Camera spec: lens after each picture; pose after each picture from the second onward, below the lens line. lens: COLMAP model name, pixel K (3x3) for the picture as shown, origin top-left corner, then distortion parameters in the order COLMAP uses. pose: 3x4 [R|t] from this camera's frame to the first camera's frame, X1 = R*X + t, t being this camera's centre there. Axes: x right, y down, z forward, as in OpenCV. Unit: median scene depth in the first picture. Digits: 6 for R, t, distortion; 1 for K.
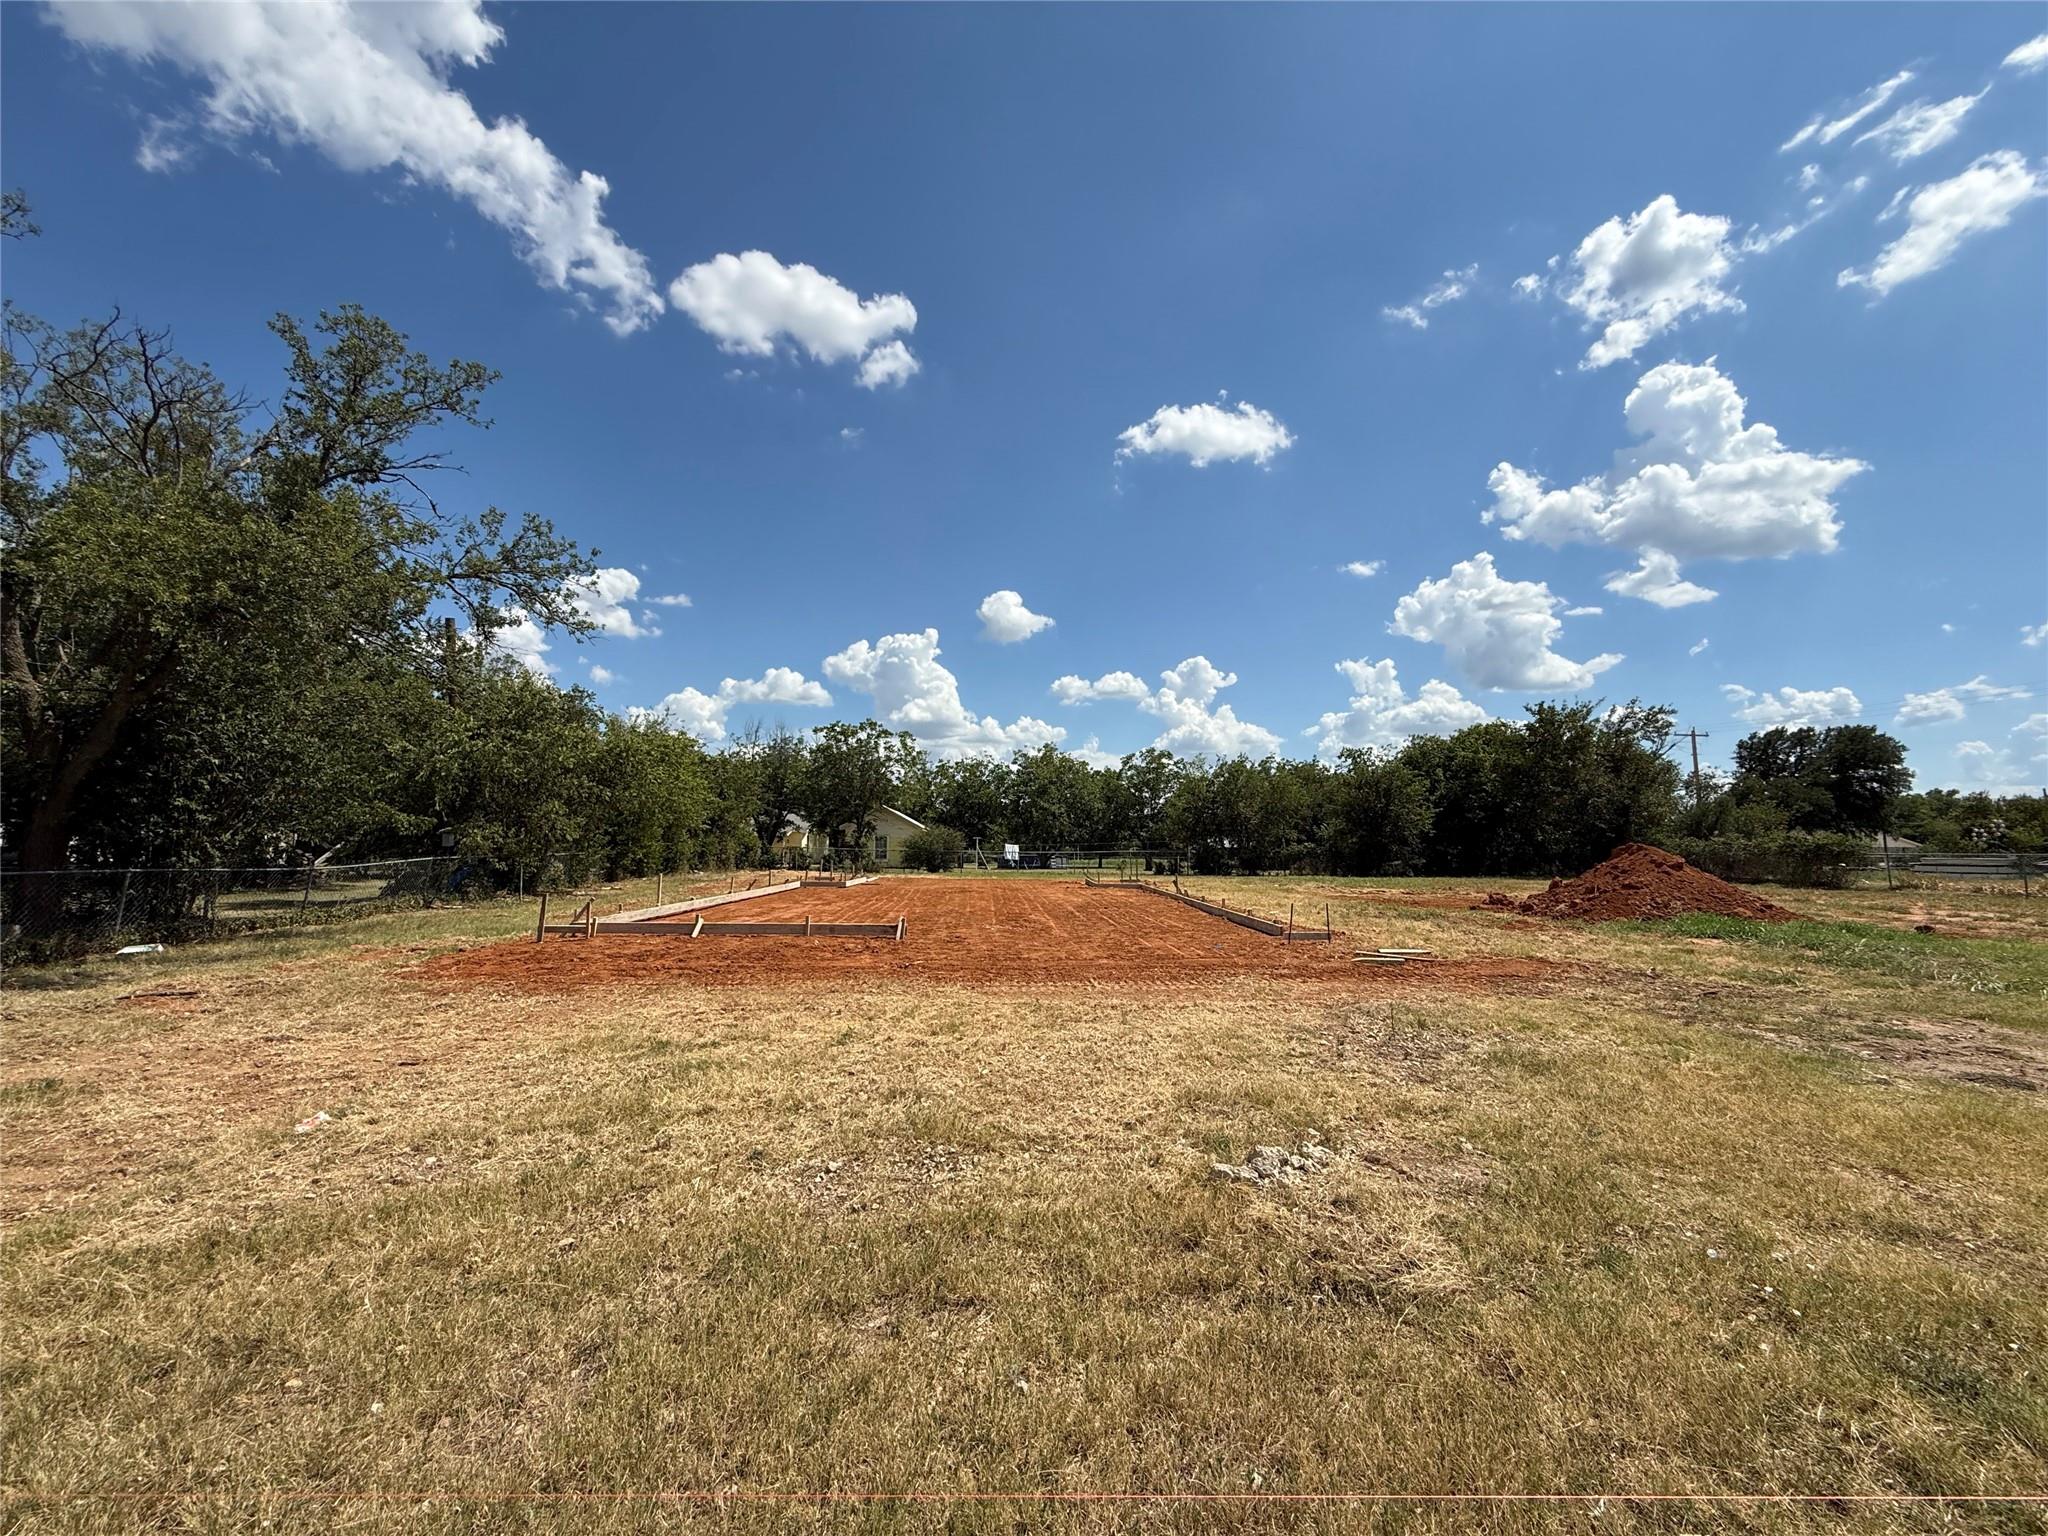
lens RADIAL K [[813.0, 0, 1022.3], [0, 813.0, 758.5], [0, 0, 1]] dist [0.001861, 0.000134]
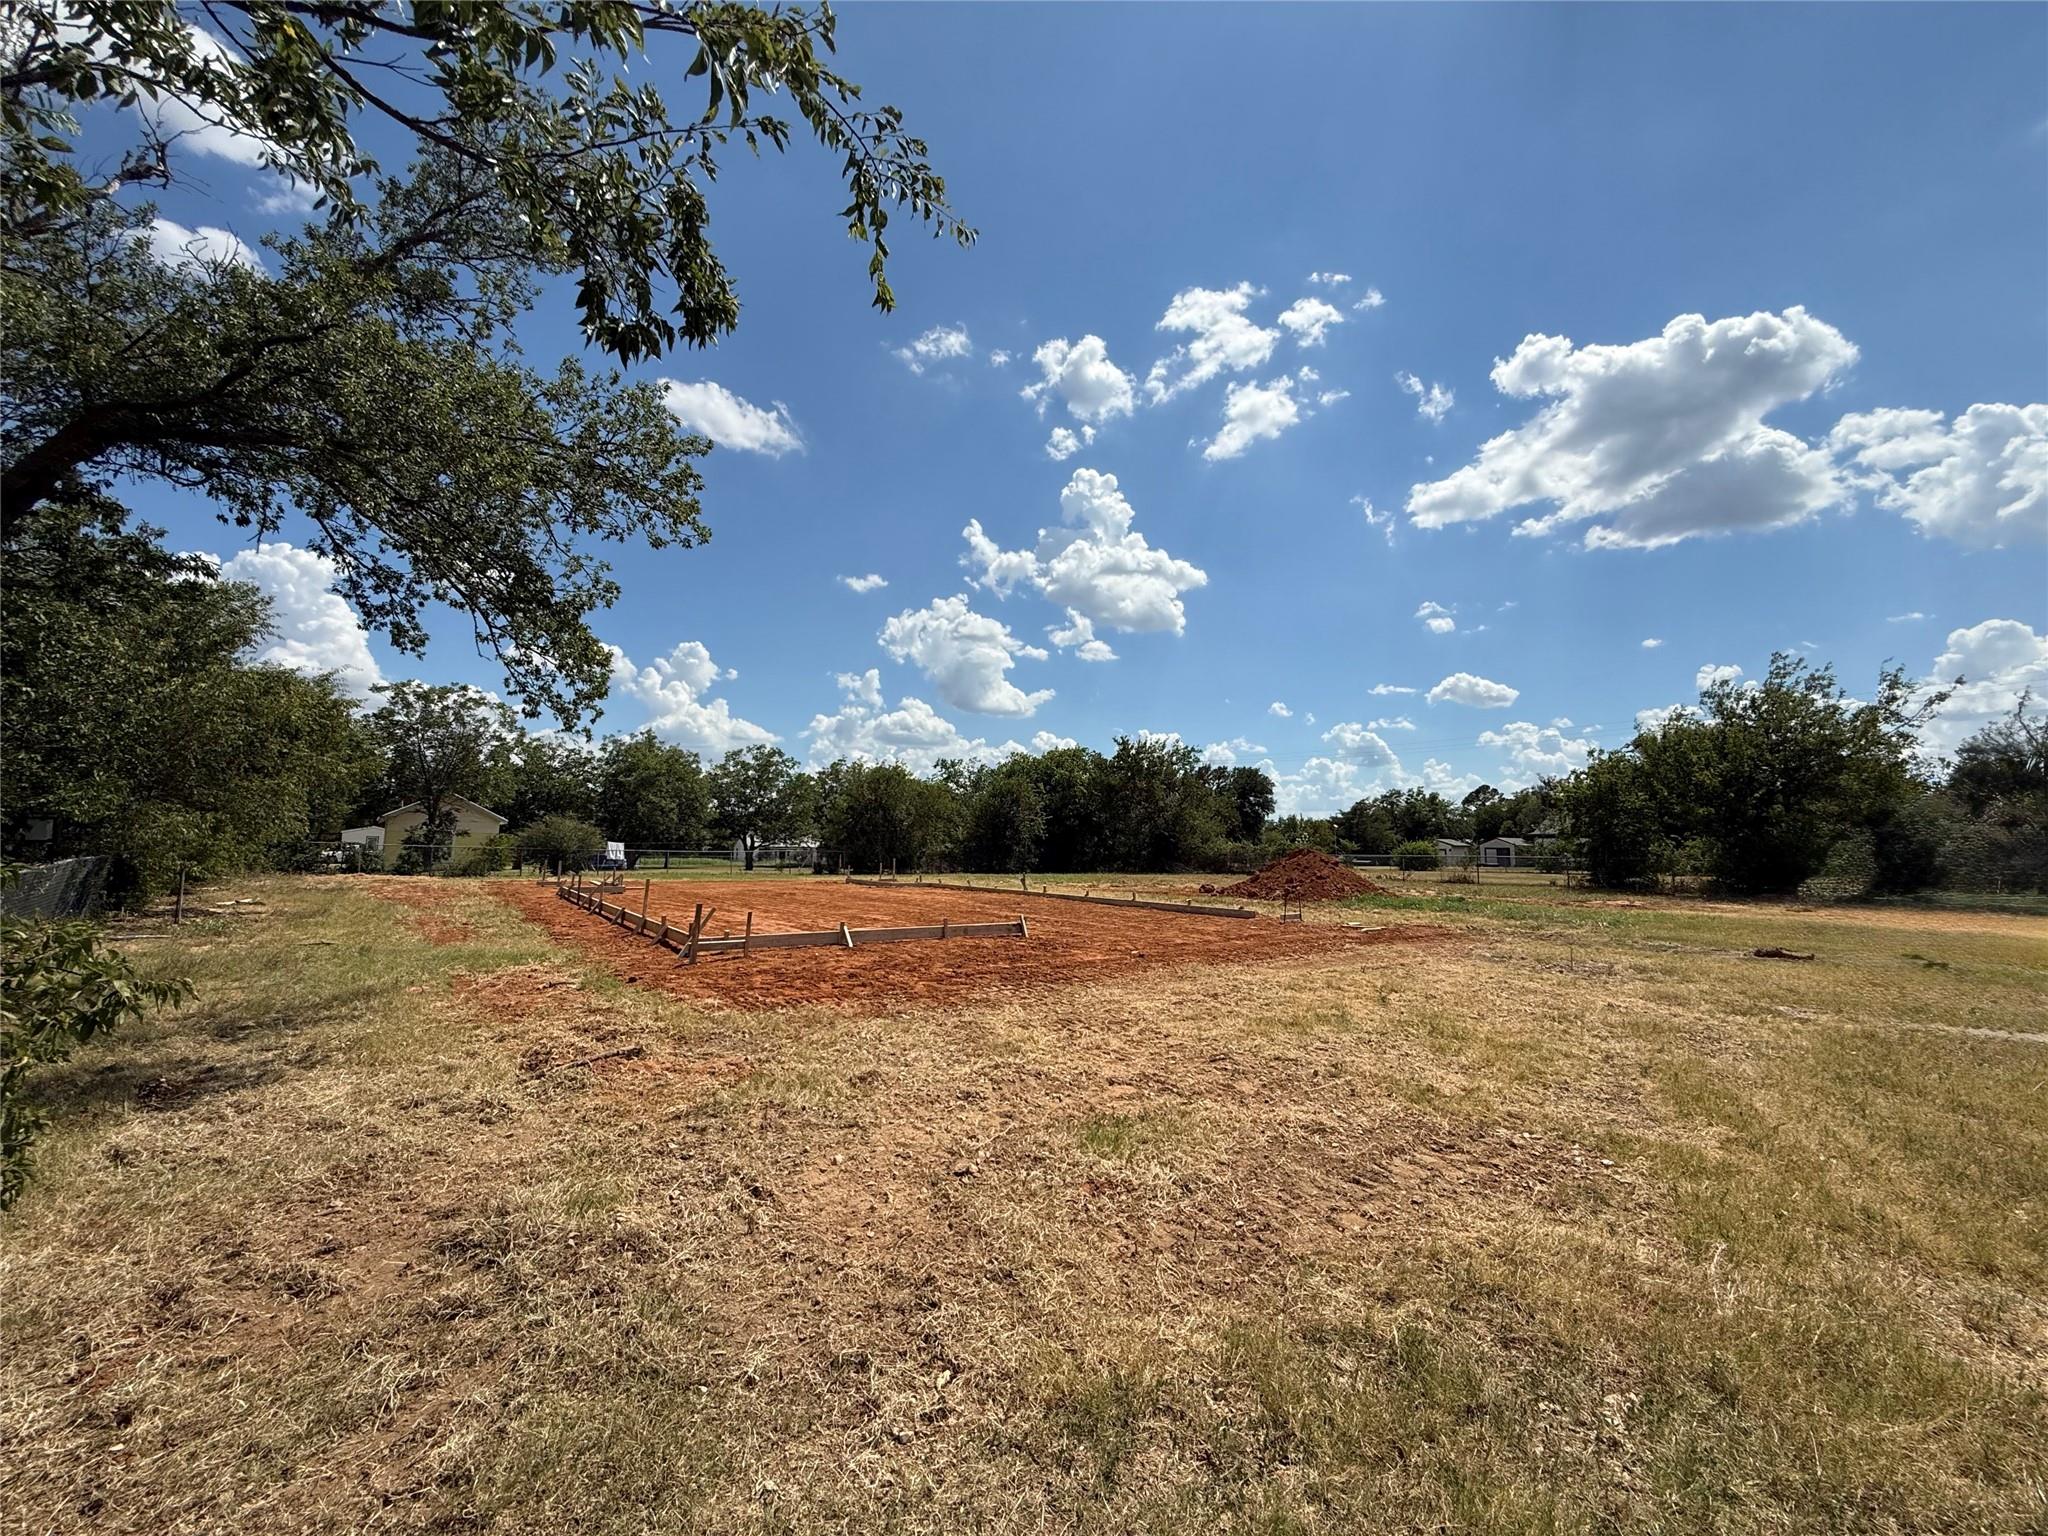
lens RADIAL K [[822.2, 0, 1024.0], [0, 822.2, 768.0], [0, 0, 1]] dist [-0.011361, -0.000009]
pose [[0.809981, 0.061596, 0.583212, -0.250572], [-0.070309, 0.997496, -0.007703, 0.001904], [-0.582226, -0.034766, 0.812283, 0.037560]]
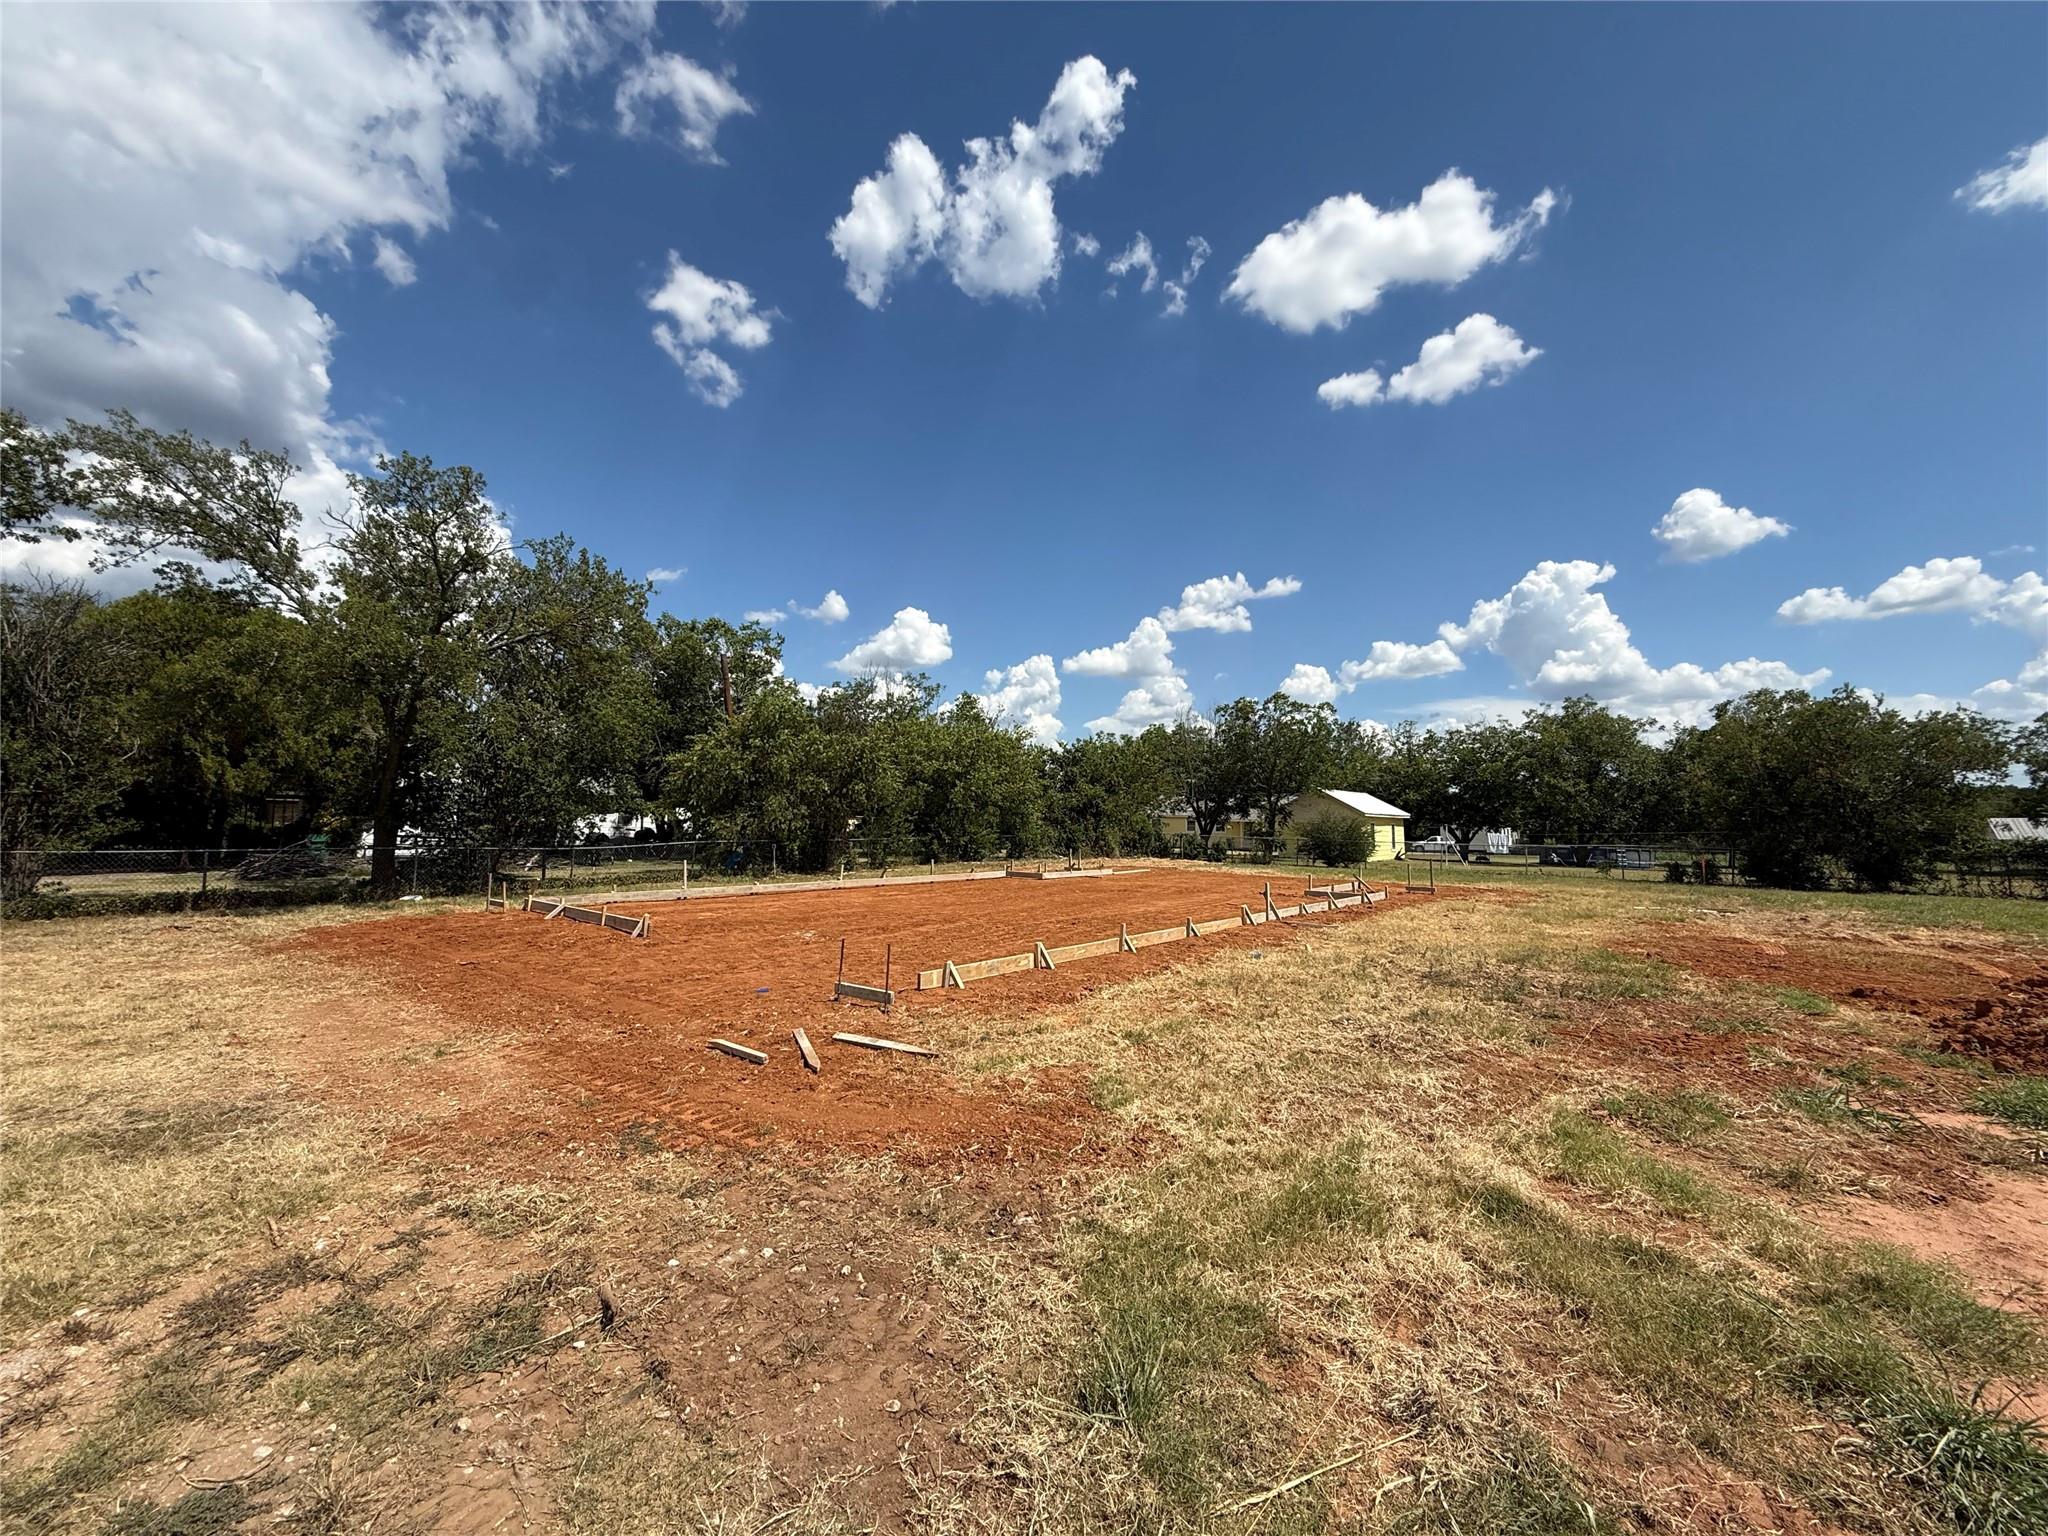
lens RADIAL K [[822.2, 0, 1024.0], [0, 822.2, 768.0], [0, 0, 1]] dist [-0.011361, -0.000009]
pose [[0.733615, -0.044426, -0.678112, 0.259877], [0.065859, 0.997812, 0.005879, 0.014065], [0.676367, -0.048972, 0.734935, 0.180461]]
